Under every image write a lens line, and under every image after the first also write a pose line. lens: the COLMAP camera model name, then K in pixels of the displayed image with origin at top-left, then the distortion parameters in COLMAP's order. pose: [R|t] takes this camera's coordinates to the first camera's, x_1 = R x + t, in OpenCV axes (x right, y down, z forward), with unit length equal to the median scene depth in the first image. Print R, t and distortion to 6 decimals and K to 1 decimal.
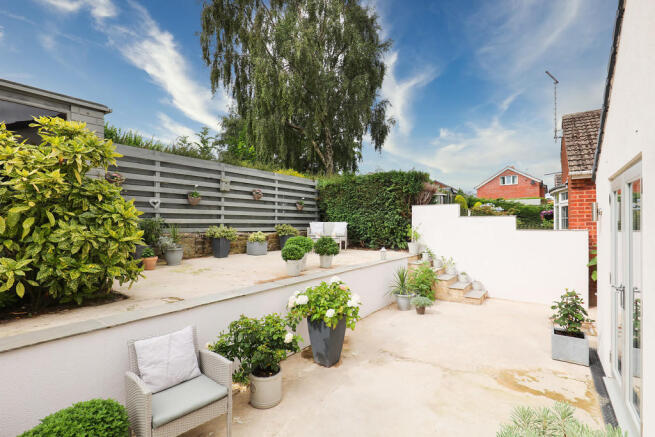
lens RADIAL K [[298.1, 0, 319.4], [0, 298.1, 219.1], [0, 0, 1]] dist [-0.002269, -0.000323]
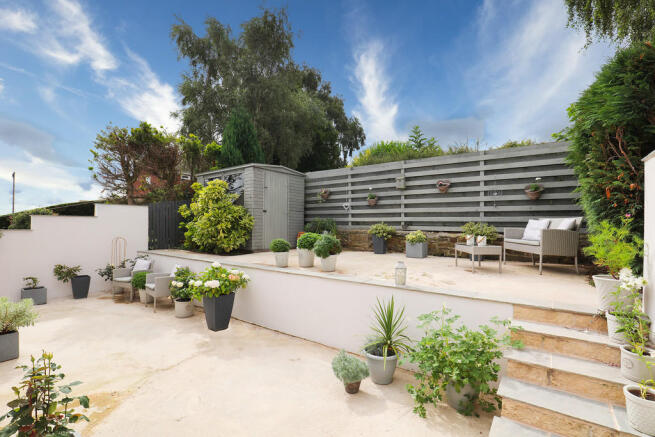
lens RADIAL K [[298.1, 0, 319.4], [0, 298.1, 219.1], [0, 0, 1]] dist [-0.002269, -0.000323]
pose [[0.008480, -0.013359, -0.999875, 0.651295], [0.007653, 0.999882, -0.013294, 0.016927], [0.999935, -0.007540, 0.008581, 0.708363]]
